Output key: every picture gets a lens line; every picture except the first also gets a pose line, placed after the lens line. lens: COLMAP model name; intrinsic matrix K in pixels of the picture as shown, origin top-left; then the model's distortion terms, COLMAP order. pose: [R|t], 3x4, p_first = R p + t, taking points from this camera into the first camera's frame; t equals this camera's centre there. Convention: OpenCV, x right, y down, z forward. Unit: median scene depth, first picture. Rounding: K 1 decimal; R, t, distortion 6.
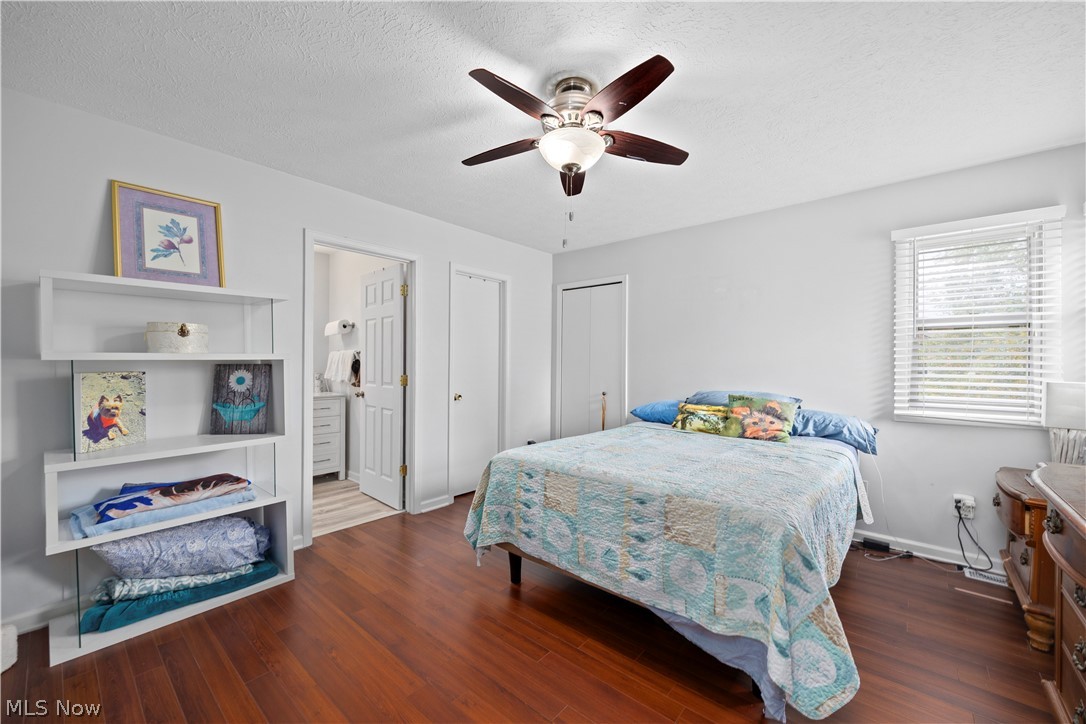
lens RADIAL K [[432.2, 0, 547.4], [0, 432.2, 362.2], [0, 0, 1]] dist [-0.001366, -0.000359]
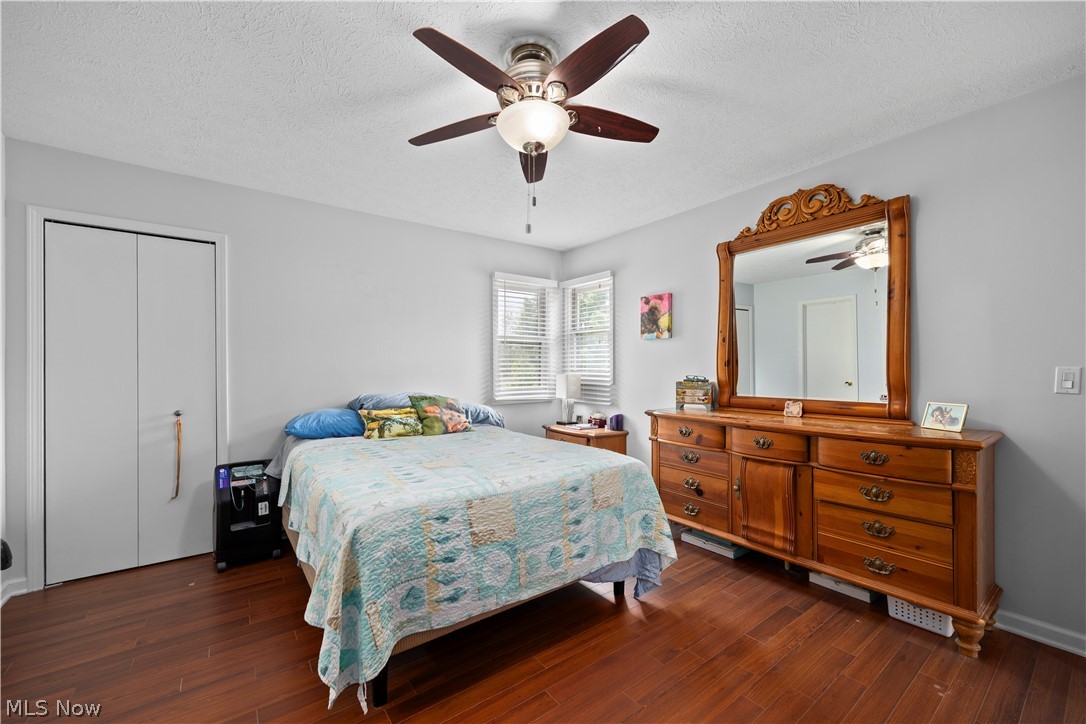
lens RADIAL K [[433.1, 0, 547.1], [0, 433.1, 368.2], [0, 0, 1]] dist [0.000096, 0.000125]
pose [[0.212057, -0.006715, 0.977234, -0.716854], [-0.000340, 0.999976, 0.006945, 0.005191], [-0.977257, -0.001805, 0.212050, 0.681985]]
